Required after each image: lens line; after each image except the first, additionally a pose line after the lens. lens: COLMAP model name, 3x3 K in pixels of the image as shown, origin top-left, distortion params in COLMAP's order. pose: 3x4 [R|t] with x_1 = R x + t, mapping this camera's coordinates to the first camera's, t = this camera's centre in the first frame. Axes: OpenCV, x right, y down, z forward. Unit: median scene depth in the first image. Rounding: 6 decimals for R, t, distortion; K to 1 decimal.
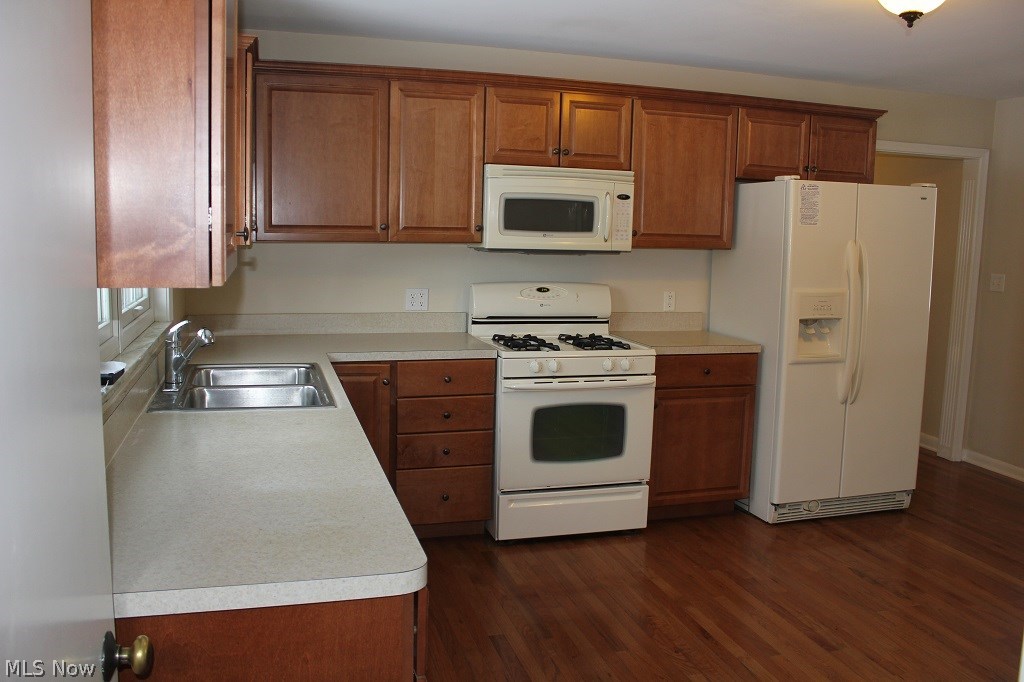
lens RADIAL K [[862.1, 0, 512.0], [0, 862.1, 341.0], [0, 0, 1]] dist [-0.182959, 0.169520]
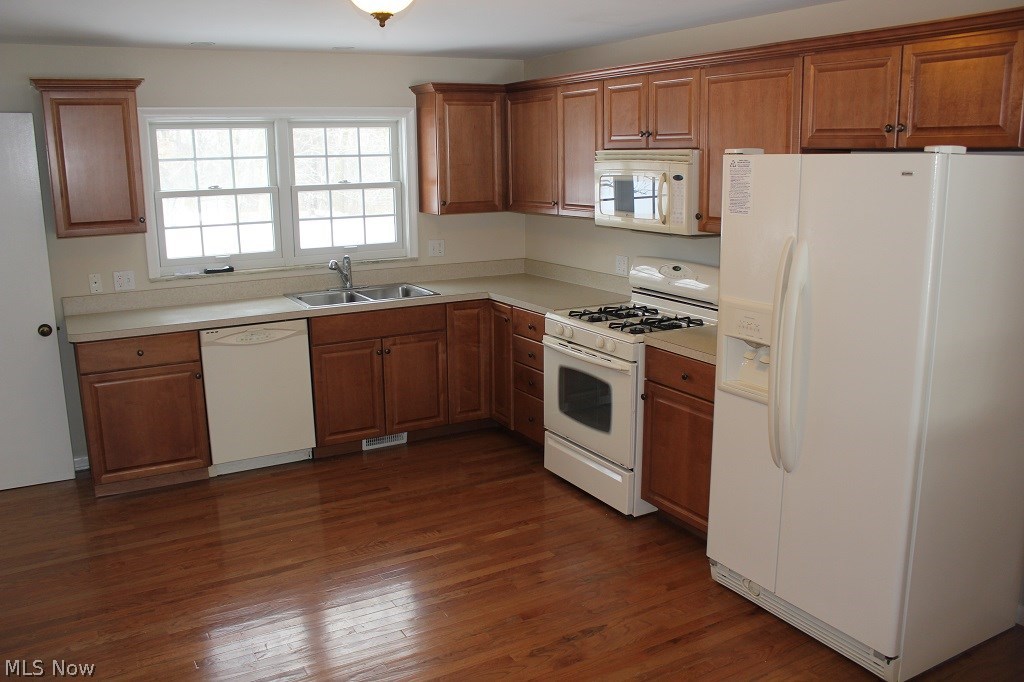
lens RADIAL K [[862.1, 0, 512.0], [0, 862.1, 341.0], [0, 0, 1]] dist [-0.182959, 0.169520]
pose [[0.213081, 0.173305, -0.961541, 1.037460], [-0.126178, 0.980782, 0.148811, -0.108498], [0.968853, 0.089617, 0.230853, 0.623502]]
